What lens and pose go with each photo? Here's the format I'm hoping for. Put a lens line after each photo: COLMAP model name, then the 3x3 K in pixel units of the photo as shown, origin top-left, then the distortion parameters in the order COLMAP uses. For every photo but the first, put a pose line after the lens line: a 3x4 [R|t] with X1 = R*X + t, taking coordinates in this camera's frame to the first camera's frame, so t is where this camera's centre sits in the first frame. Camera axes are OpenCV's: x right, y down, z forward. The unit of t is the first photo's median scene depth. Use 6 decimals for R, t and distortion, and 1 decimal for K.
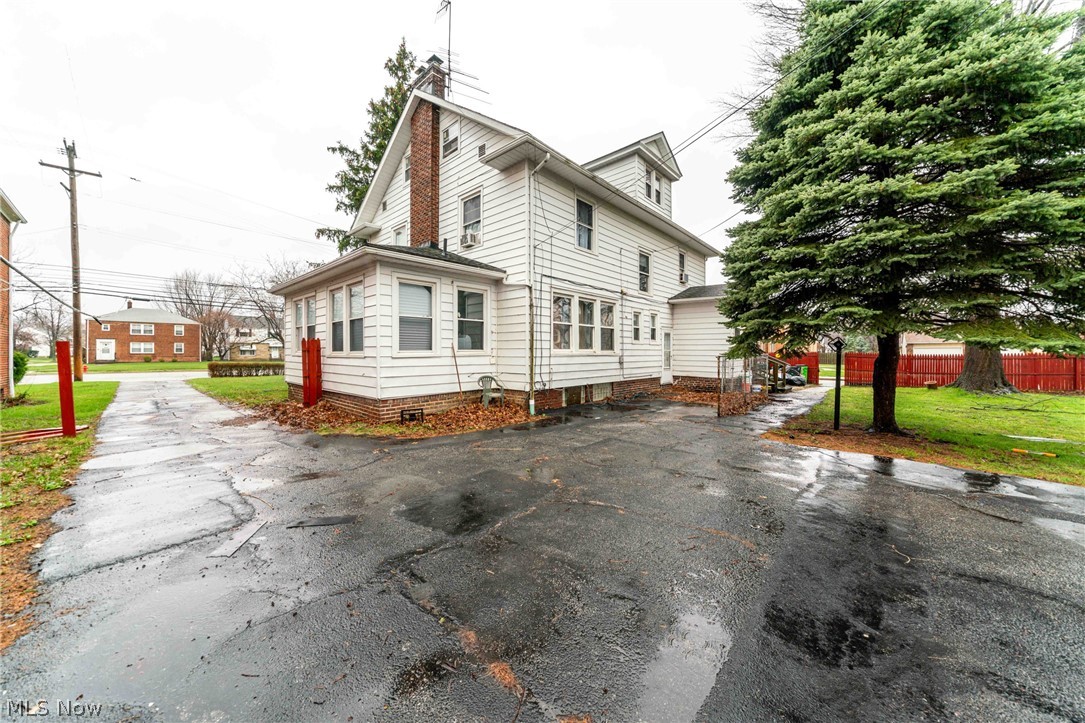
lens RADIAL K [[366.6, 0, 549.8], [0, 366.6, 350.2], [0, 0, 1]] dist [-0.000868, -0.000018]
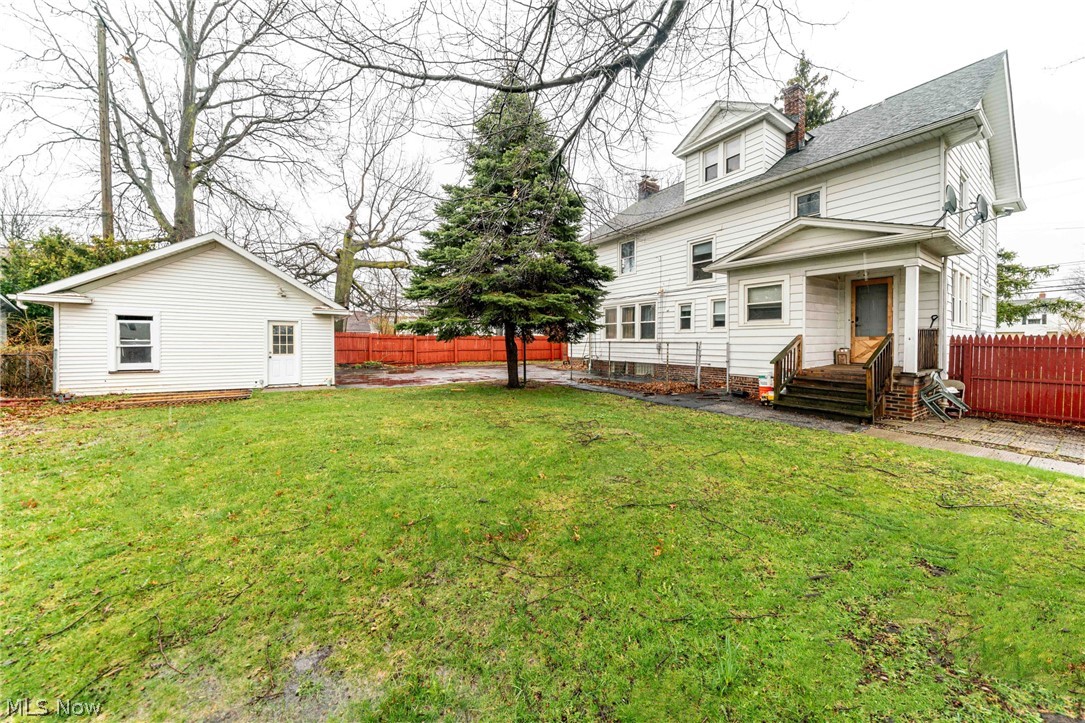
lens RADIAL K [[374.7, 0, 539.5], [0, 374.7, 351.9], [0, 0, 1]] dist [-0.000937, 0.000015]
pose [[-0.258532, 0.018254, -0.965830, 1.622644], [0.000238, 0.999823, 0.018833, 0.021867], [0.966003, 0.004640, -0.258490, 0.991136]]
